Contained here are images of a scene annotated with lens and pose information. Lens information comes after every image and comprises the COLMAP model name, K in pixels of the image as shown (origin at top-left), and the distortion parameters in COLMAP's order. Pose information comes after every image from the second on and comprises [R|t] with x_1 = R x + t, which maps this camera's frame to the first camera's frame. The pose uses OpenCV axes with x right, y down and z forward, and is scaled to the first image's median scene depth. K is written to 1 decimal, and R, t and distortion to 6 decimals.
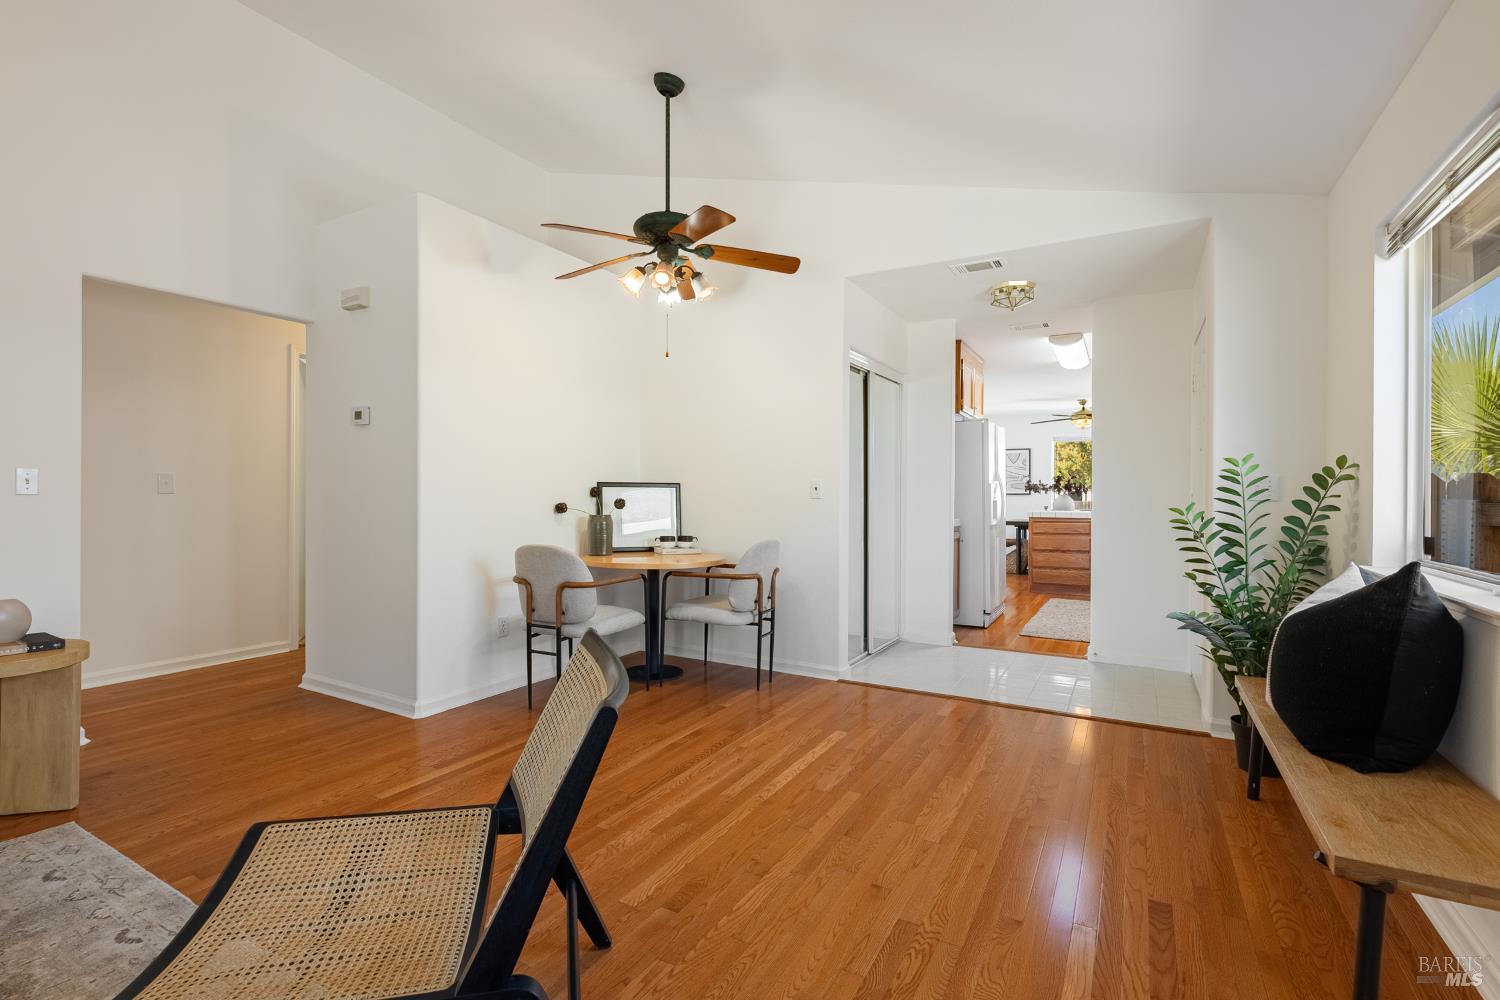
lens RADIAL K [[681.0, 0, 748.9], [0, 681.0, 496.9], [0, 0, 1]] dist [-0.000358, -0.000118]
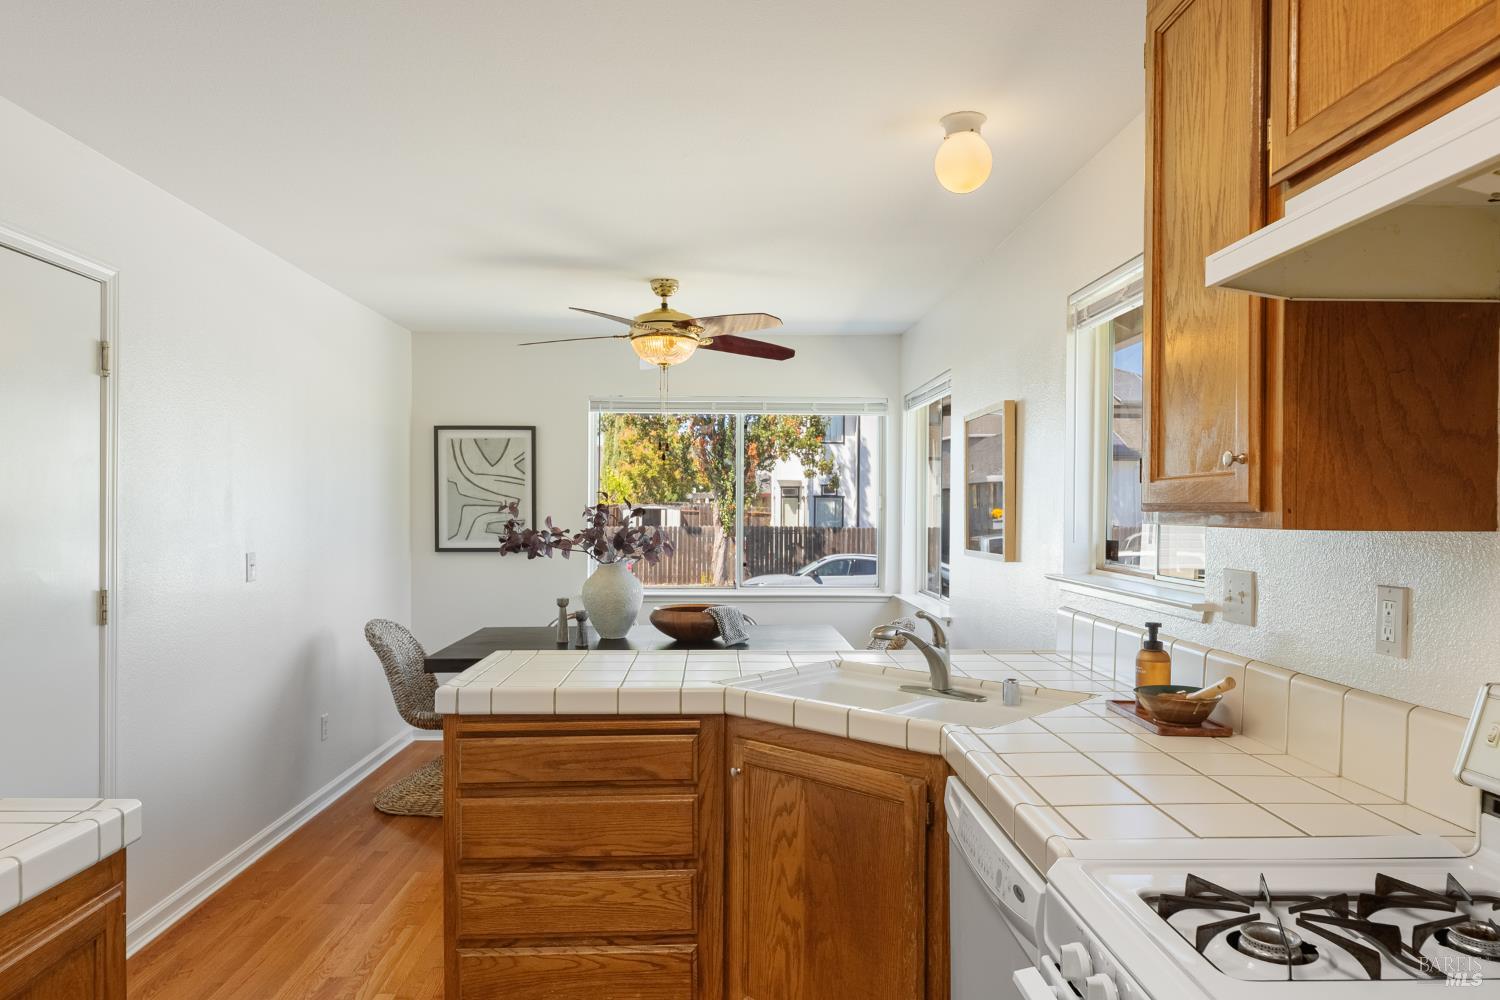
lens RADIAL K [[973.8, 0, 749.1], [0, 973.8, 521.9], [0, 0, 1]] dist [0.003100, -0.000600]
pose [[0.854594, -0.007520, 0.519242, 0.633624], [0.001665, 0.999930, 0.011741, -0.067483], [-0.519294, -0.009169, 0.854547, 1.296479]]
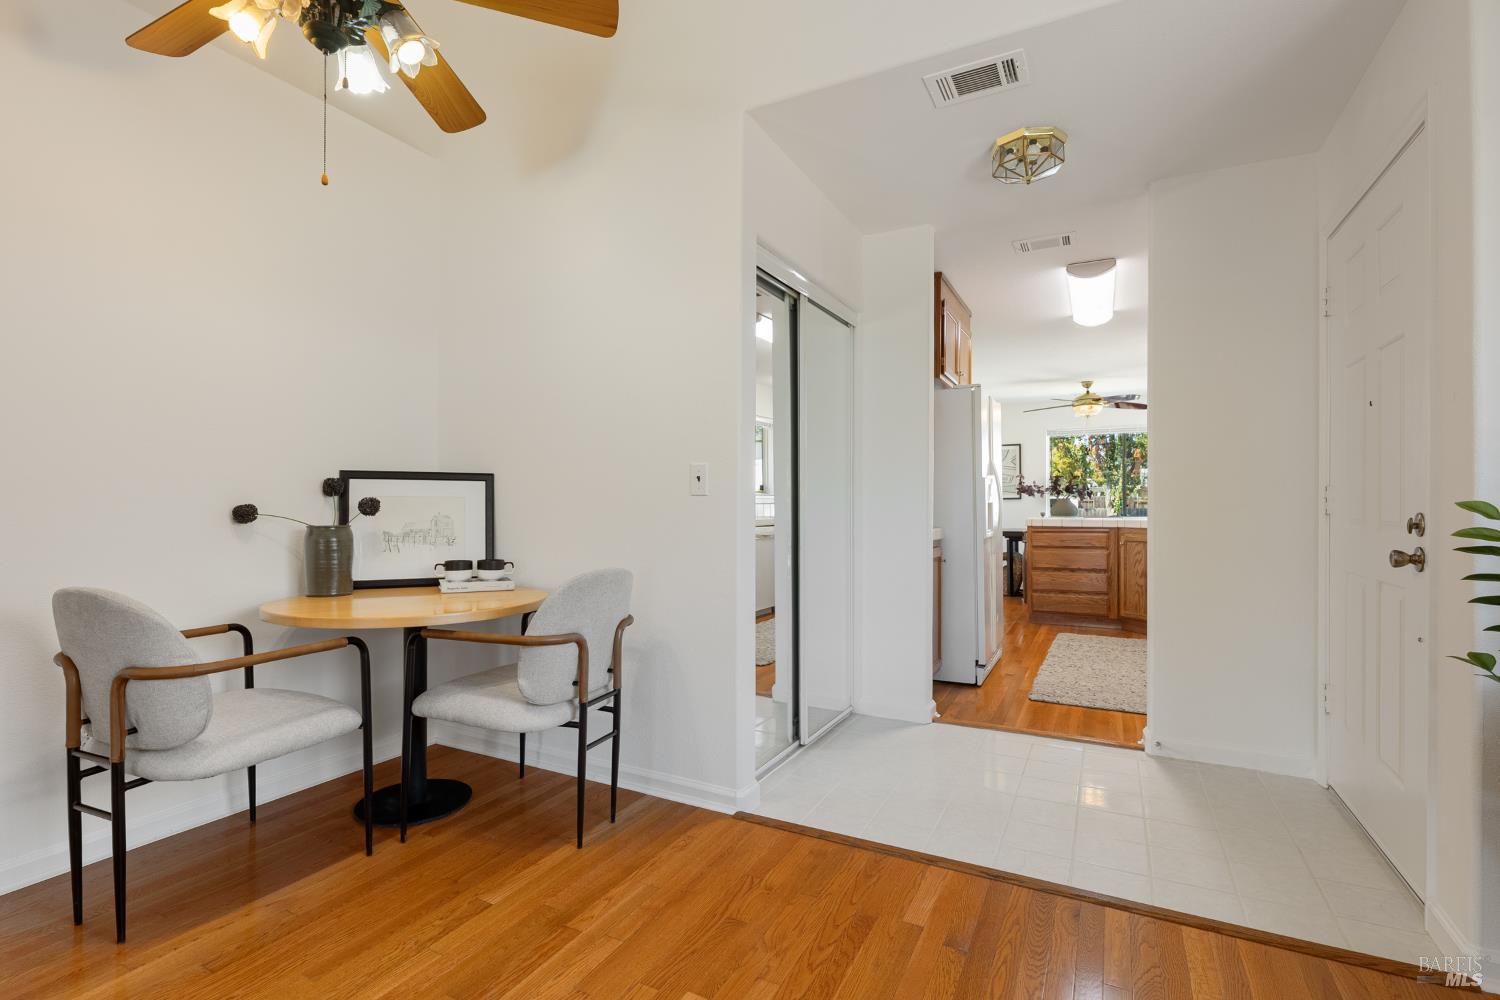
lens RADIAL K [[697.7, 0, 747.2], [0, 697.7, 502.2], [0, 0, 1]] dist [0.001687, -0.000038]
pose [[0.999318, -0.003782, 0.036736, 0.120565], [0.004021, 0.999971, -0.006437, 0.012265], [-0.036710, 0.006580, 0.999304, 0.413569]]
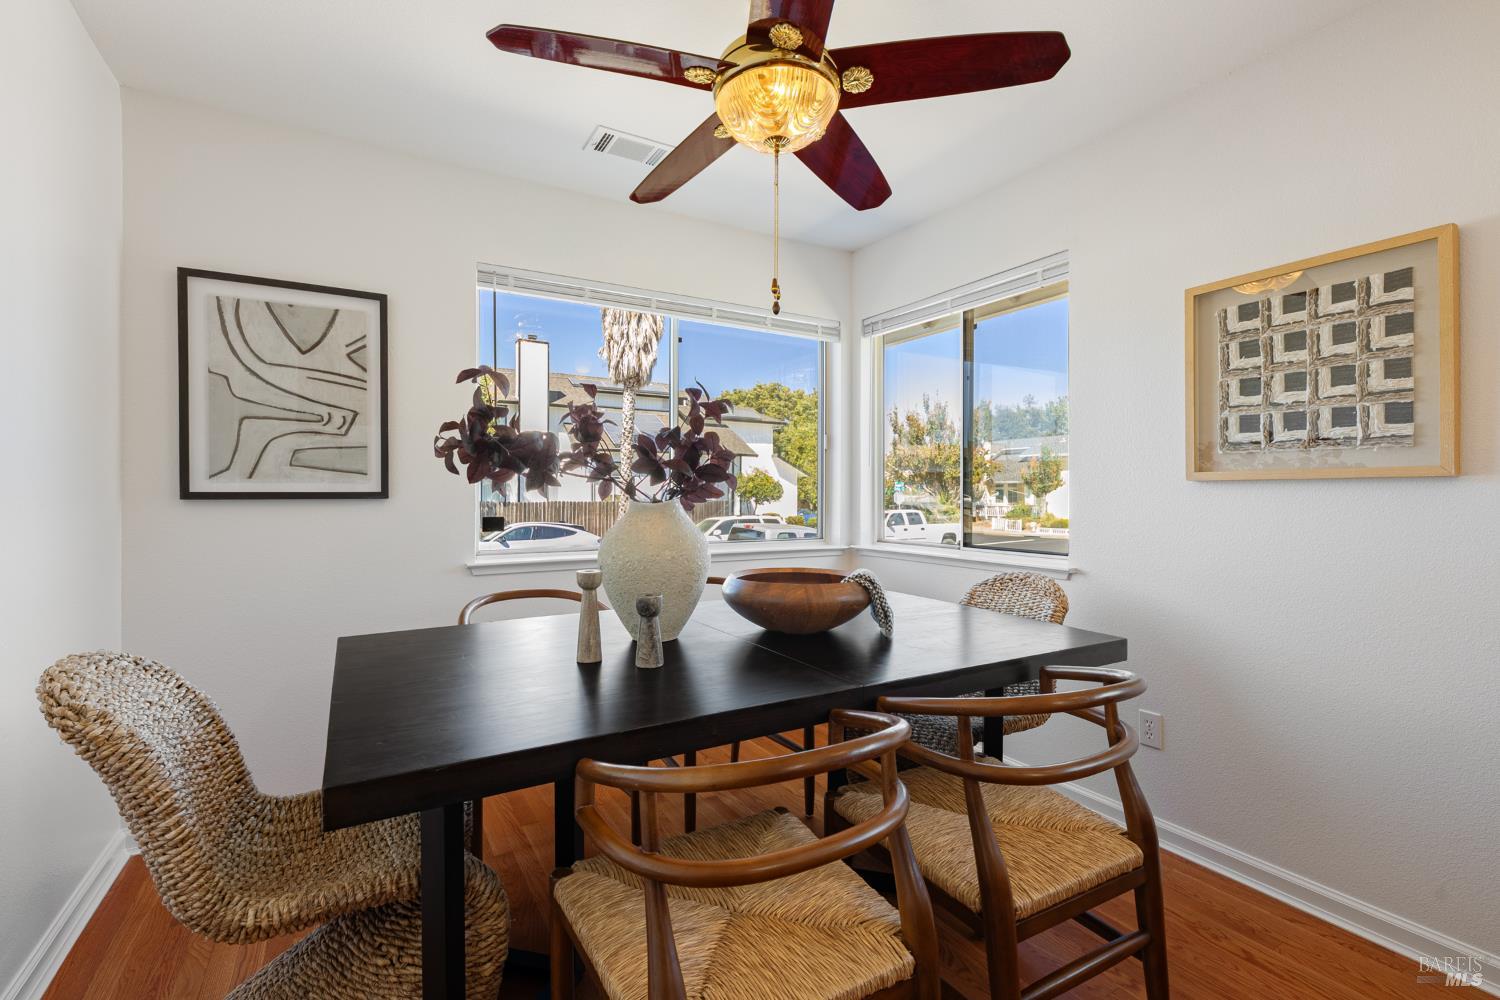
lens RADIAL K [[681.0, 0, 748.9], [0, 681.0, 496.9], [0, 0, 1]] dist [-0.000358, -0.000118]
pose [[0.512818, -0.004479, 0.858486, 0.745952], [0.000425, 0.999988, 0.004963, -0.012590], [-0.858497, -0.002181, 0.512814, 2.075682]]
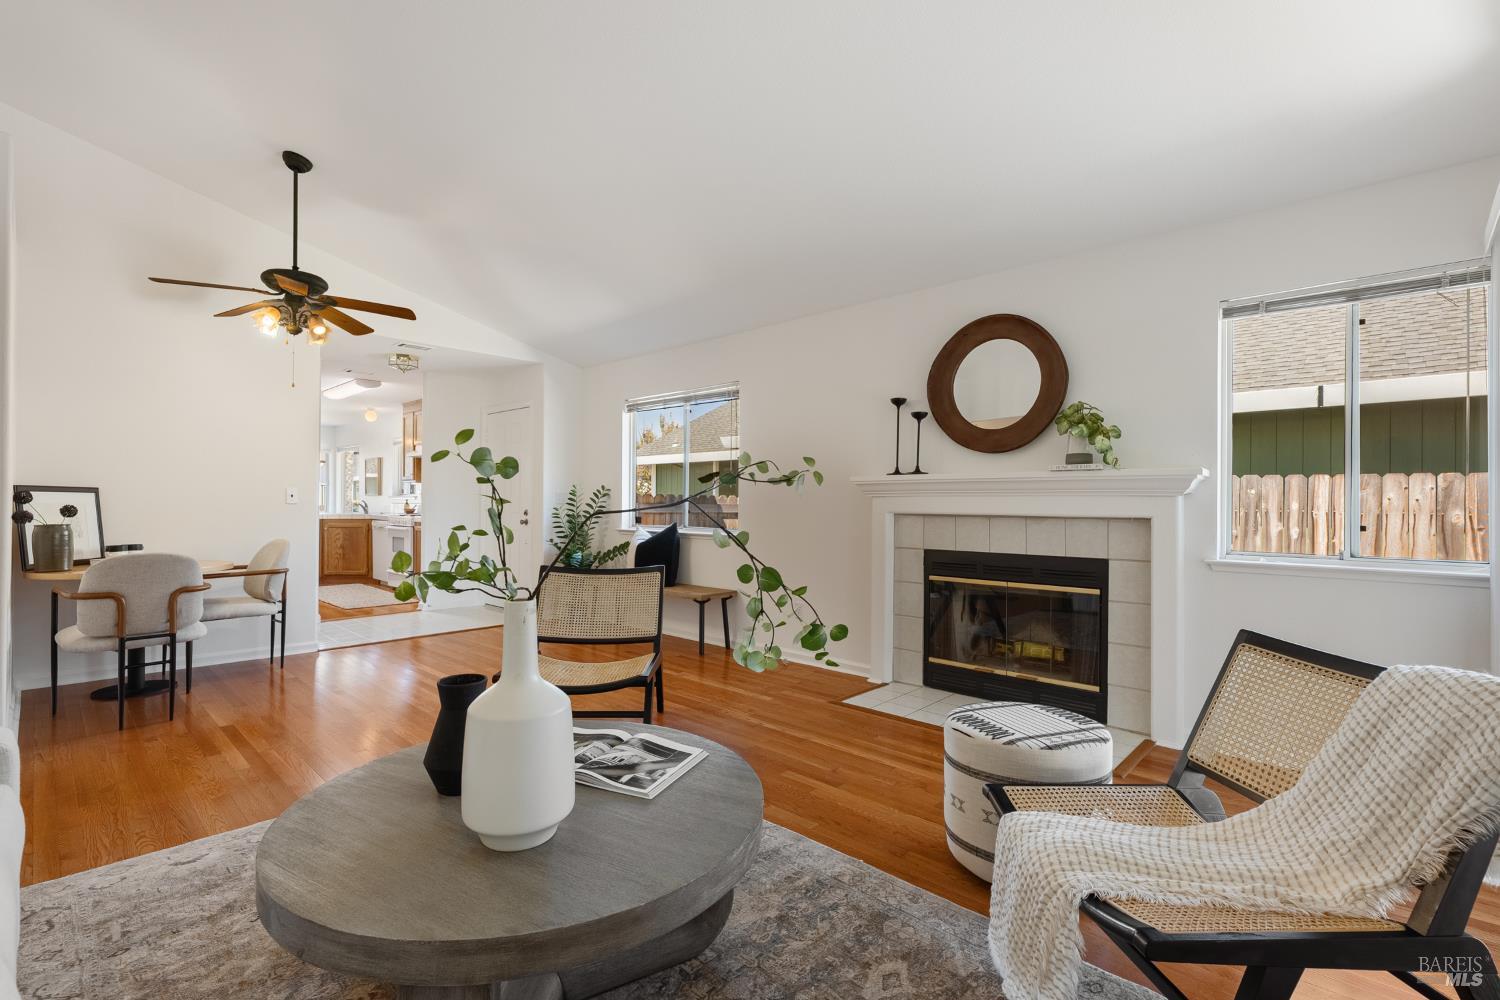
lens RADIAL K [[670.7, 0, 747.9], [0, 670.7, 502.6], [0, 0, 1]] dist [0.000739, -0.000342]
pose [[0.233523, -0.002940, 0.972347, -0.875263], [-0.000964, 0.999994, 0.003255, -0.004509], [-0.972351, -0.001697, 0.233519, -0.048198]]
